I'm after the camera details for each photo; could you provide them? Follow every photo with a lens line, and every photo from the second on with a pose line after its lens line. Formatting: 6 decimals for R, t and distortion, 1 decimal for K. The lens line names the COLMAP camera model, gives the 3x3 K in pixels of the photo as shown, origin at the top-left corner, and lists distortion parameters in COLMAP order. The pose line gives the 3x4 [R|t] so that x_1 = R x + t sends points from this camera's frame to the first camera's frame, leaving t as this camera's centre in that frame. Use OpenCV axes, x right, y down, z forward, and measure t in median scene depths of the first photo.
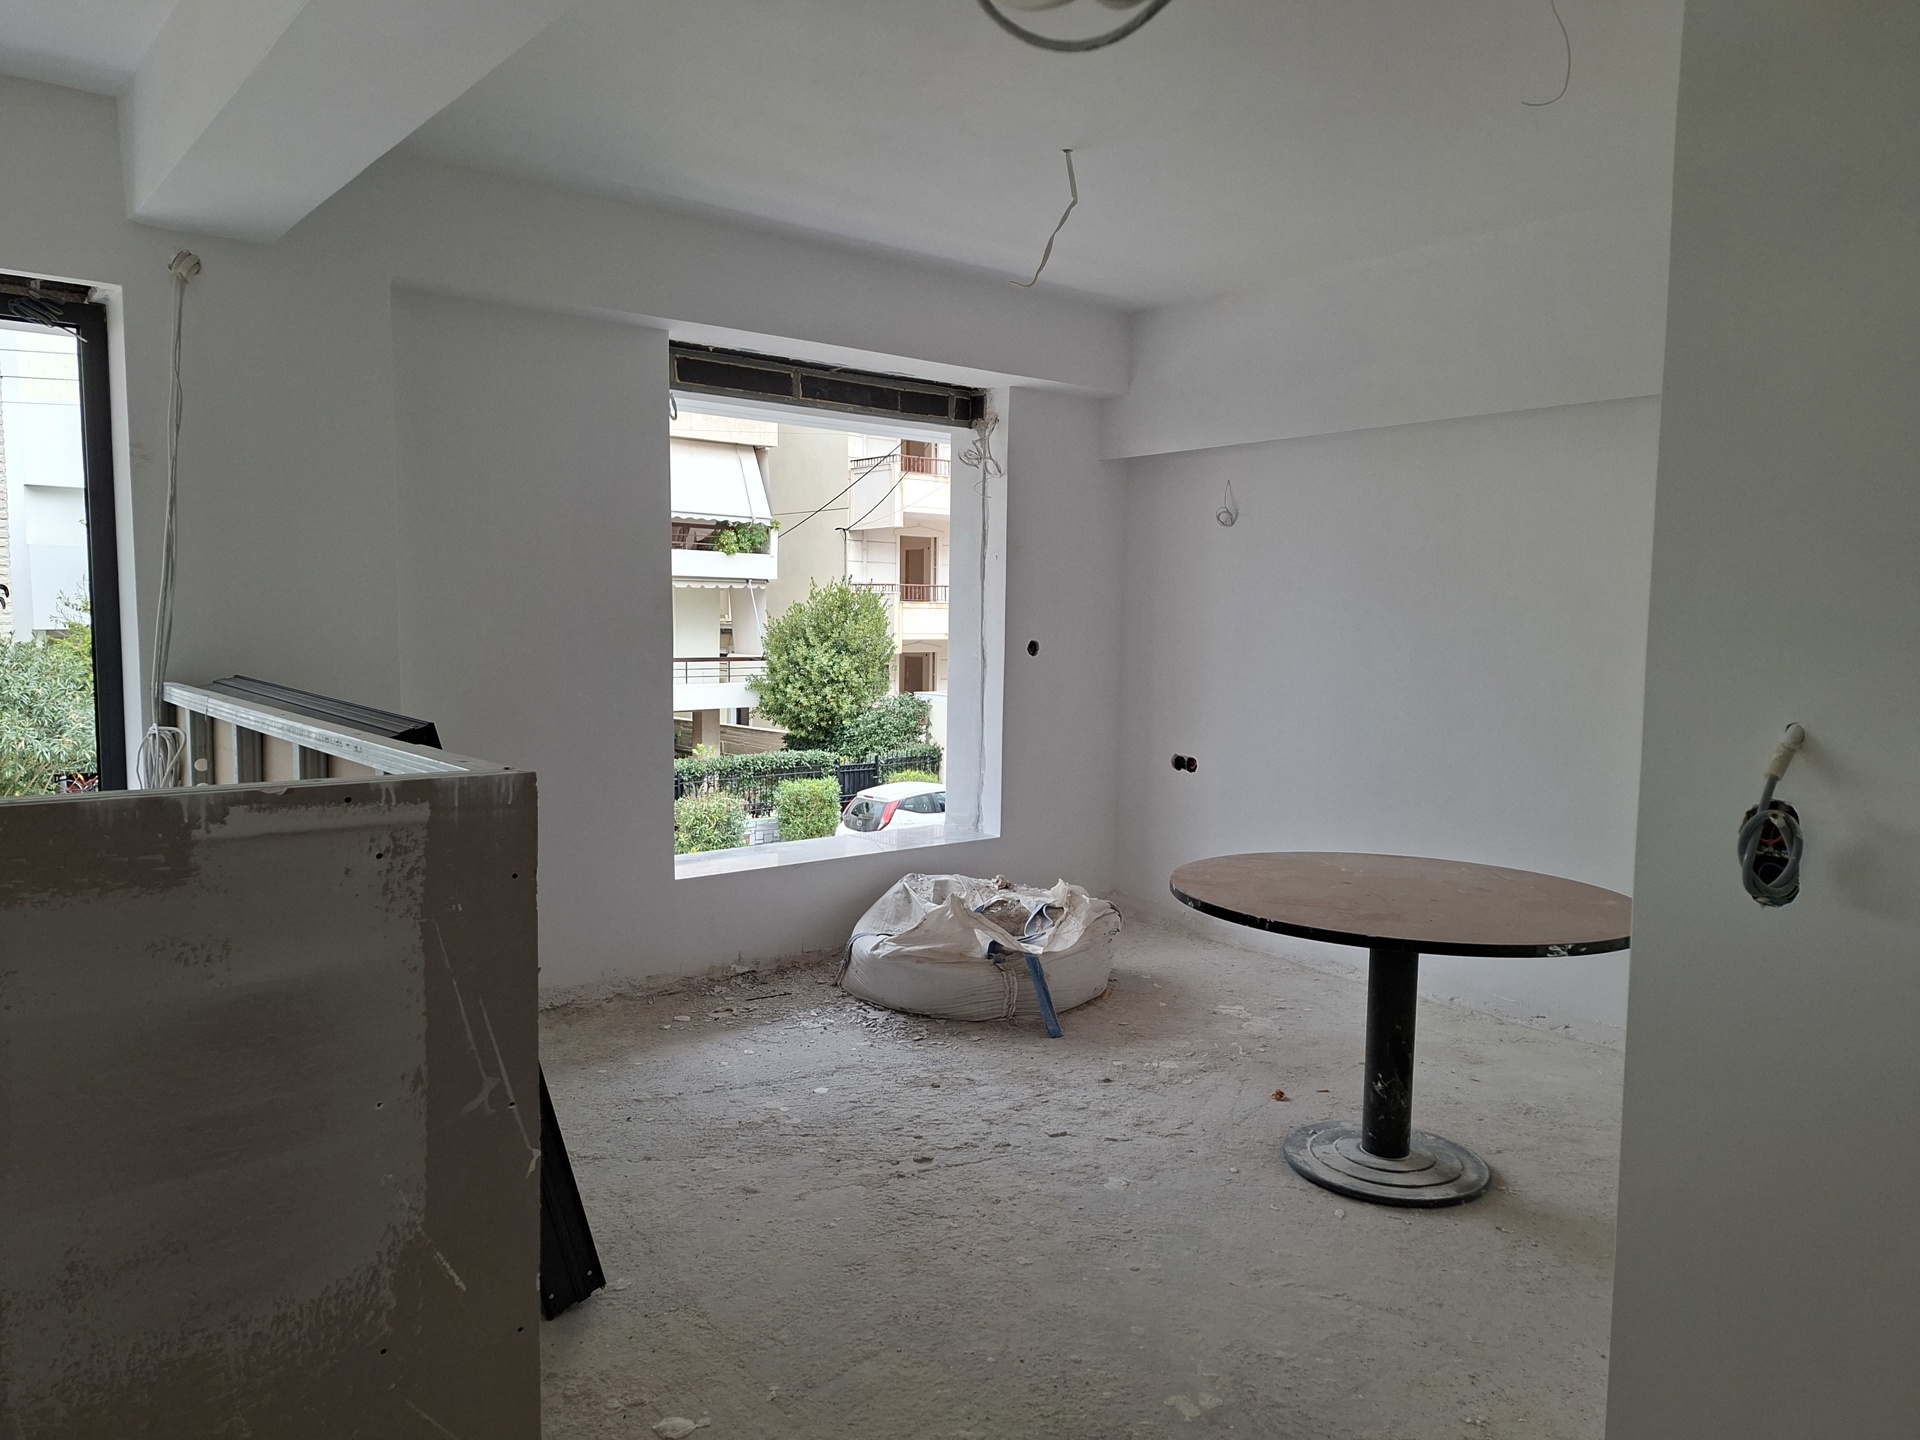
lens RADIAL K [[1329.2, 0, 960.0], [0, 1329.2, 720.0], [0, 0, 1]] dist [0.078343, -0.087942]
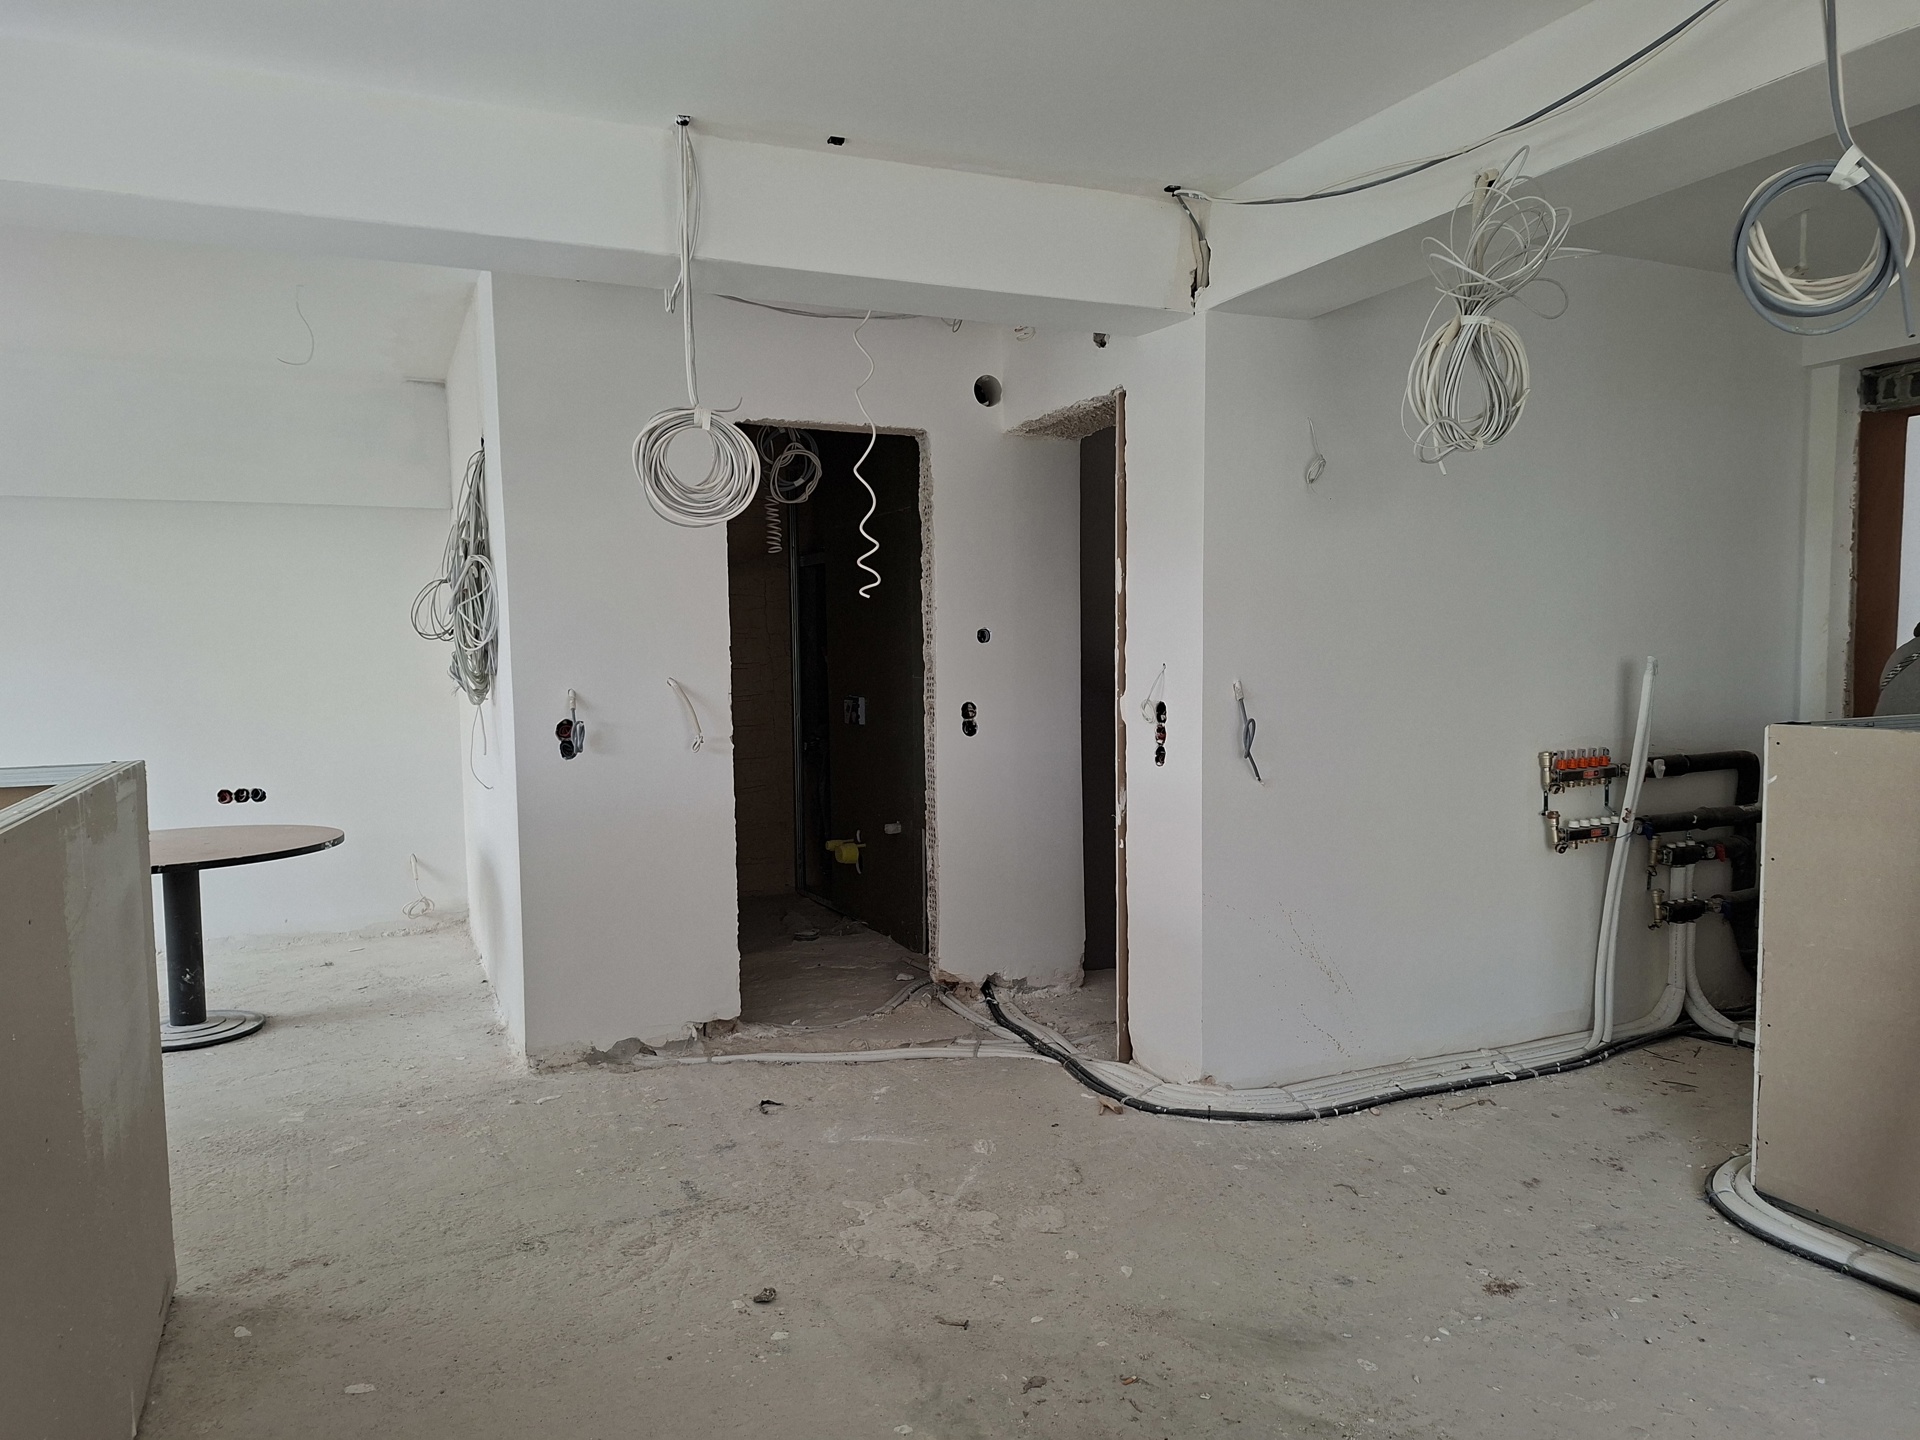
lens RADIAL K [[1354.3, 0, 900.8], [0, 1354.3, 772.5], [0, 0, 1]] dist [0.060979, -0.002550]
pose [[0.288432, -0.113353, 0.950767, -0.797509], [0.100413, 0.991073, 0.087696, -0.001533], [-0.952221, 0.070175, 0.297239, -0.183657]]
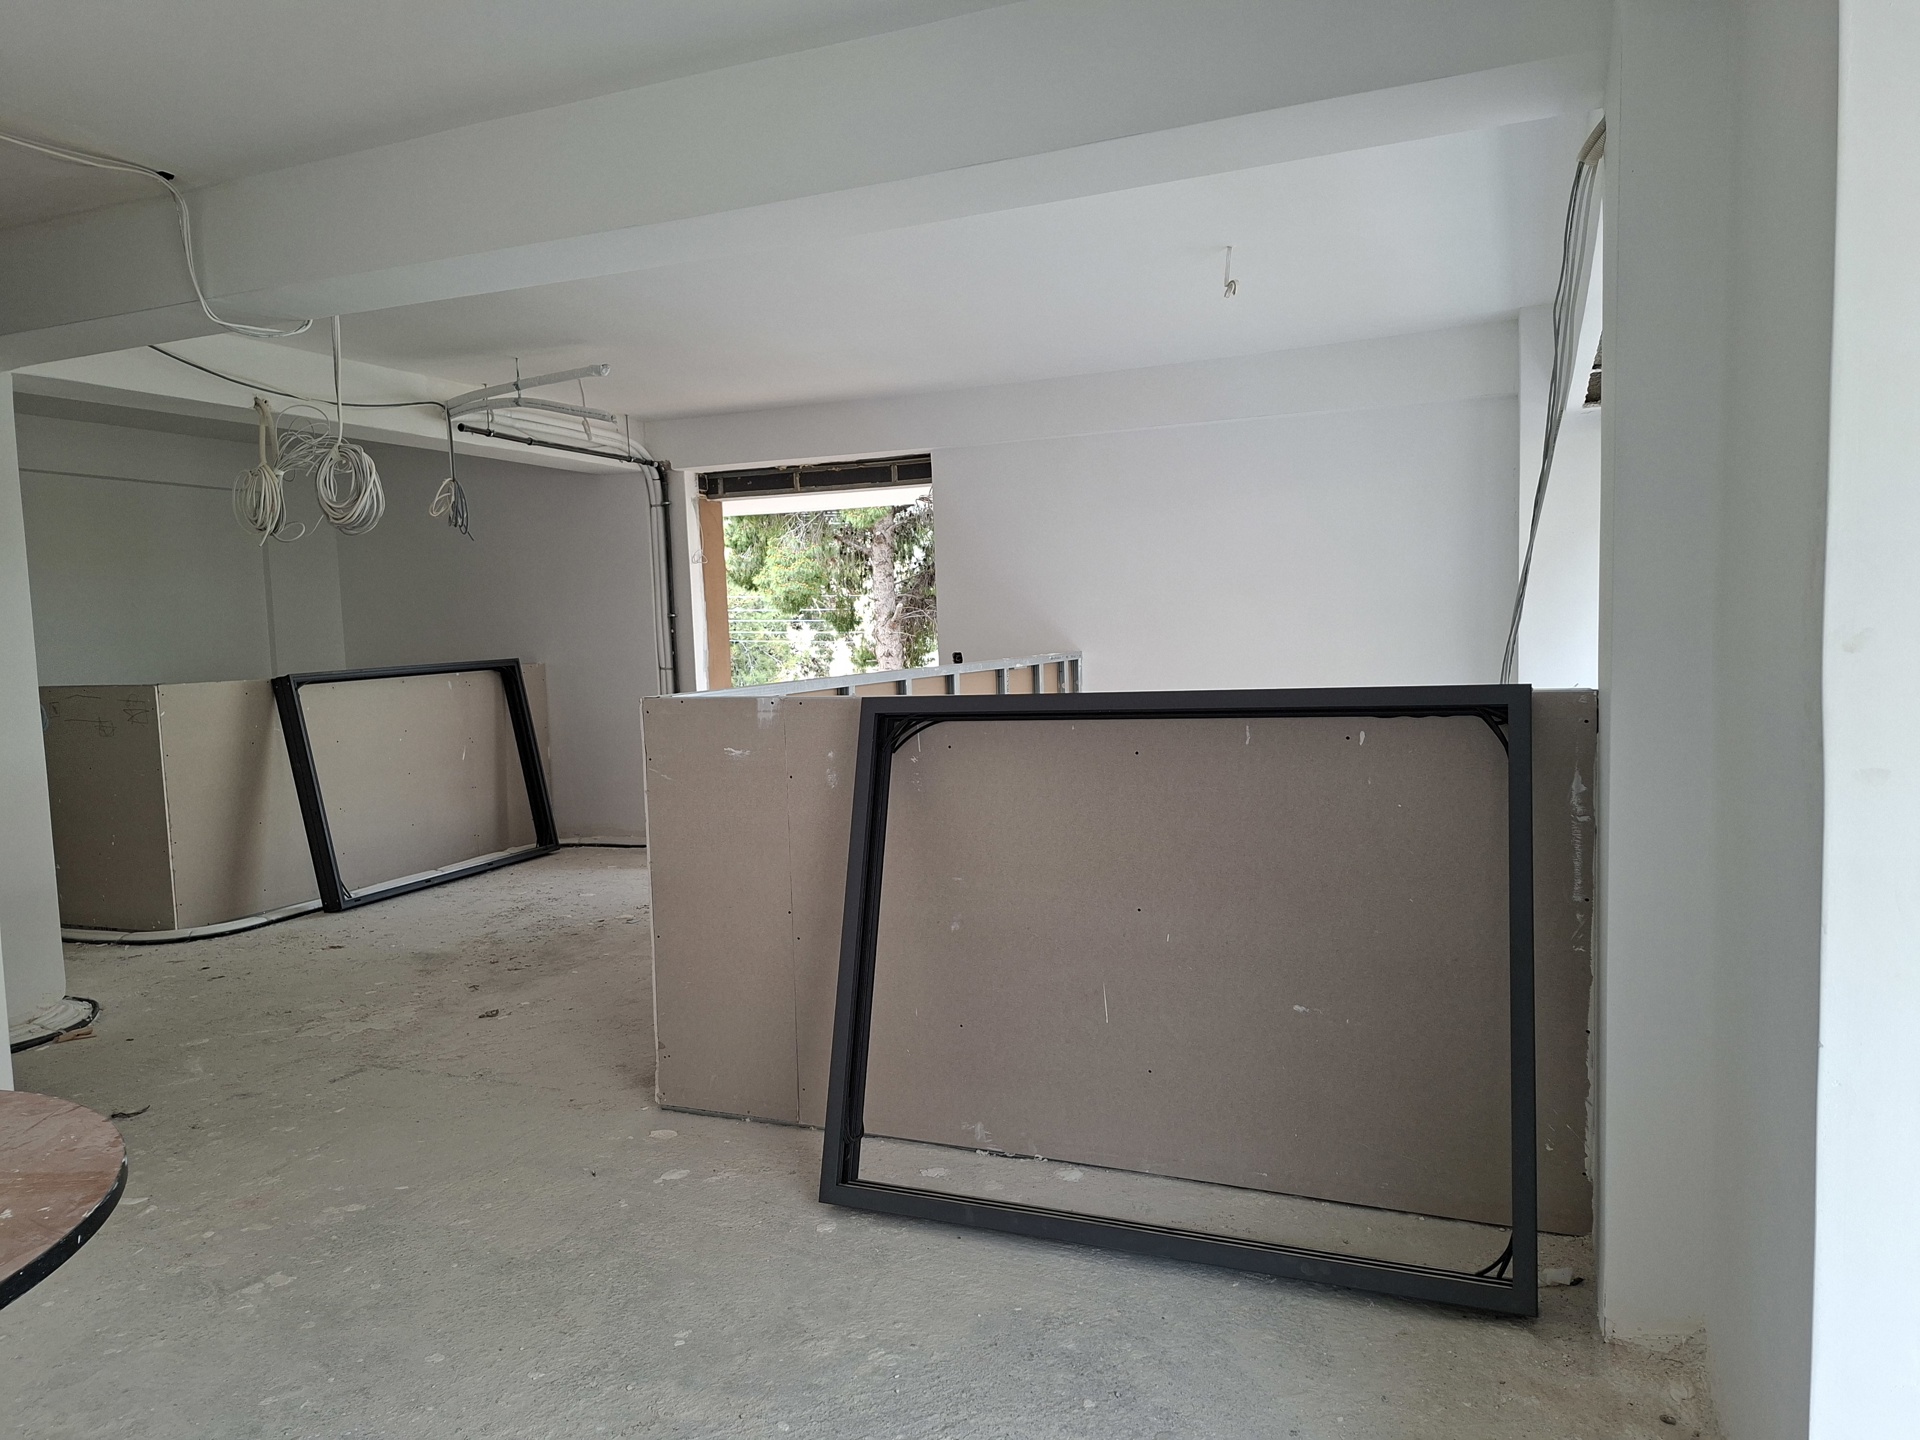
lens RADIAL K [[1329.2, 0, 960.0], [0, 1329.2, 720.0], [0, 0, 1]] dist [0.078343, -0.087942]
pose [[-0.886385, 0.055766, -0.459578, 0.100404], [-0.012487, 0.989477, 0.144148, -0.124365], [0.462781, 0.133509, -0.876361, 1.518743]]
